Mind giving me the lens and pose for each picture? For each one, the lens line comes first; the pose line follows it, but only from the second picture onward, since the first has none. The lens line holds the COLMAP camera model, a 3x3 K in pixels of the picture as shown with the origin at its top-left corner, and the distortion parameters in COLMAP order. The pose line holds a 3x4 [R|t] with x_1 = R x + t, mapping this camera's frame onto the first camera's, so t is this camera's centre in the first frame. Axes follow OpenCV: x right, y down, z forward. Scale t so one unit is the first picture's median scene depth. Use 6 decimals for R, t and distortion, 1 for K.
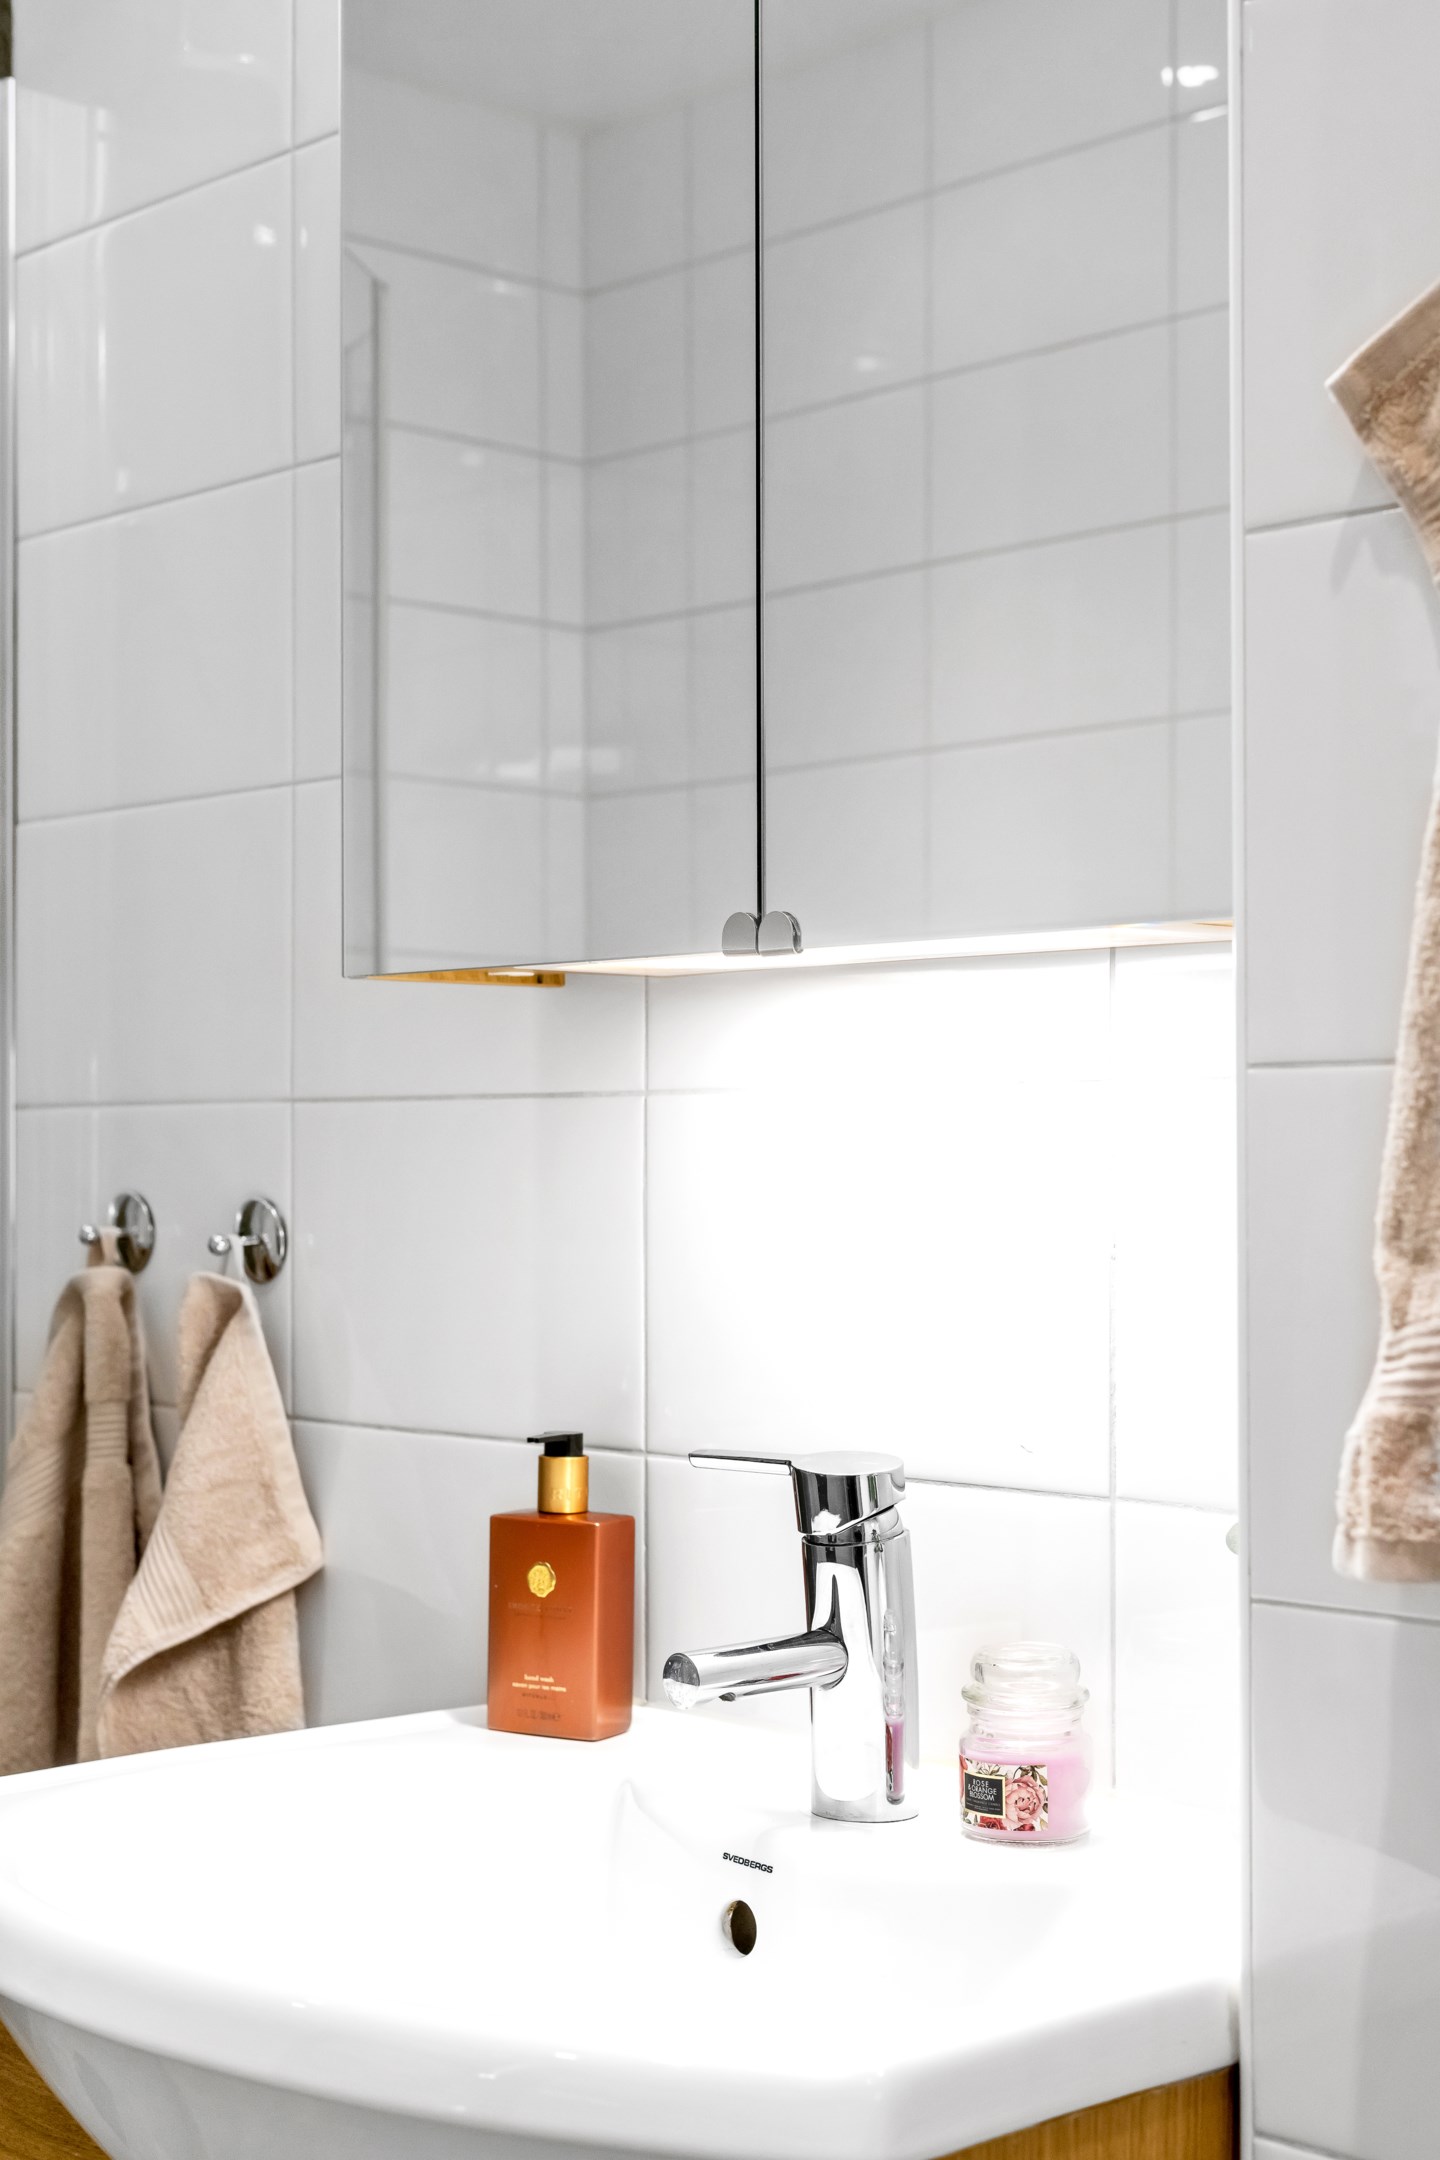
lens RADIAL K [[3095.4, 0, 722.0], [0, 3095.4, 1135.3], [0, 0, 1]] dist [-0.000506, 0.067847]
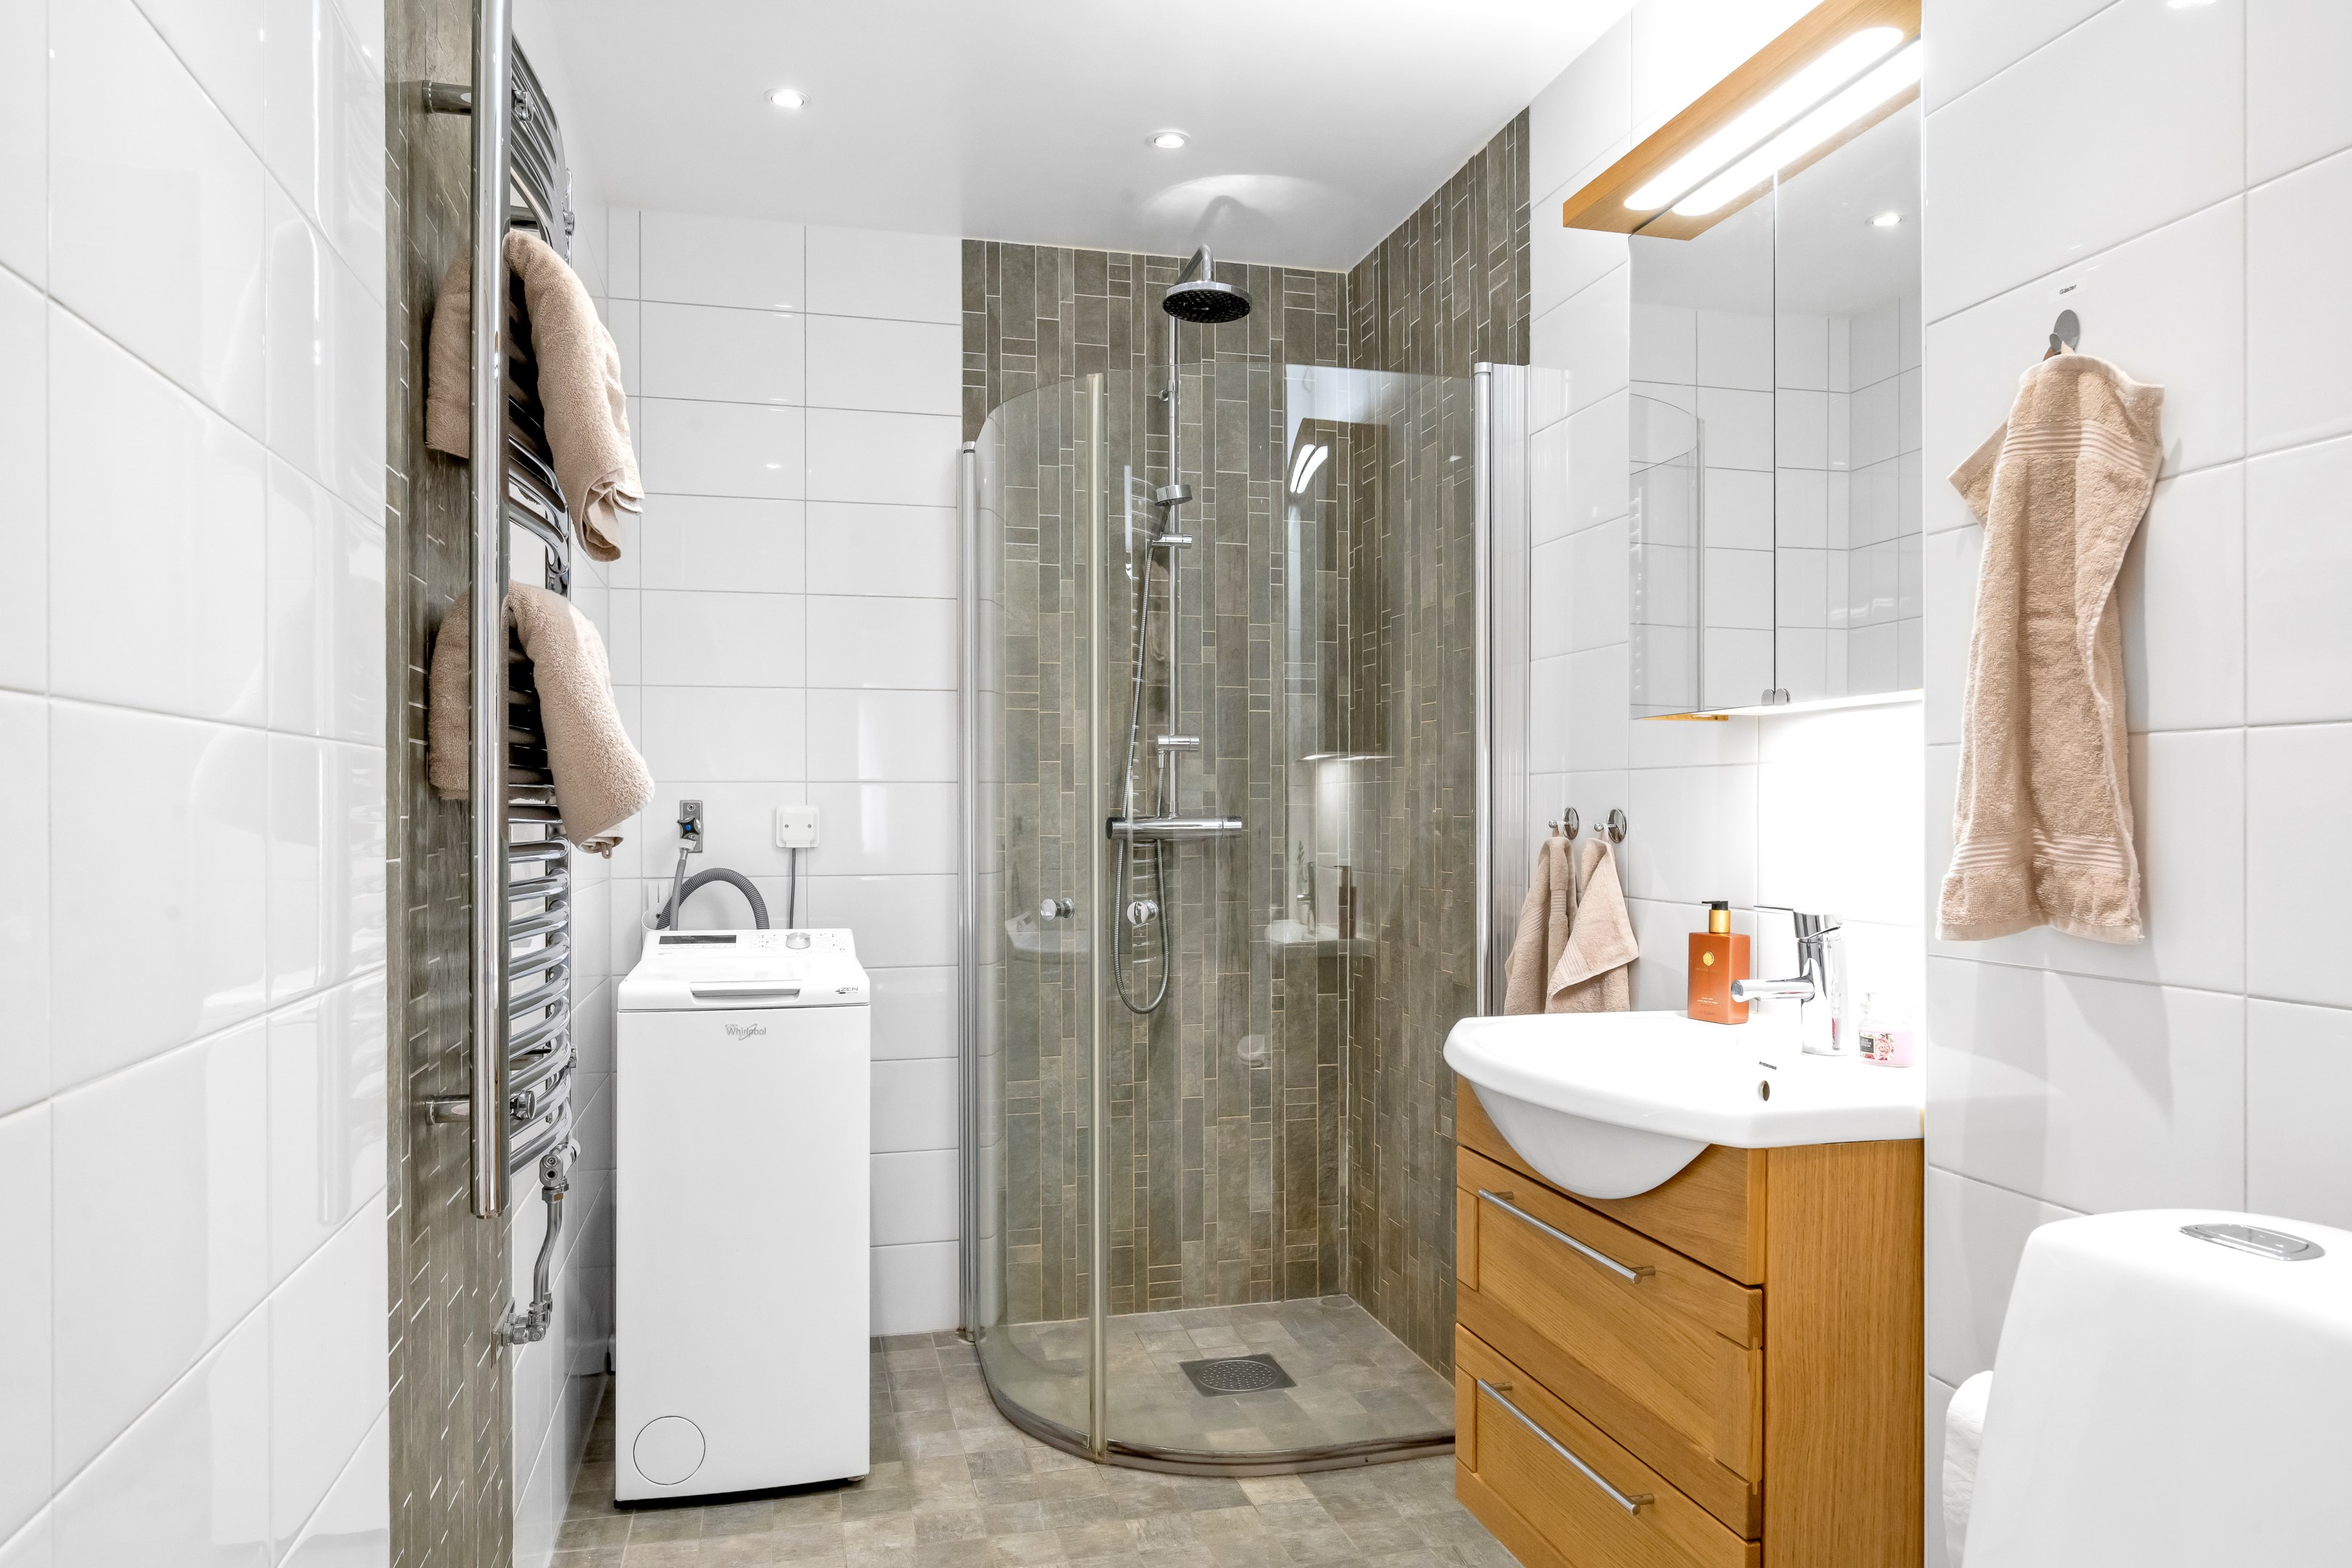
lens RADIAL K [[1510.5, 0, 1175.8], [0, 1510.5, 794.0], [0, 0, 1]] dist [0.002913, 0.000778]
pose [[0.865650, -0.001208, -0.500649, 0.174762], [-0.000879, 0.999992, -0.003933, 0.015692], [0.500650, 0.003845, 0.865641, -0.260775]]
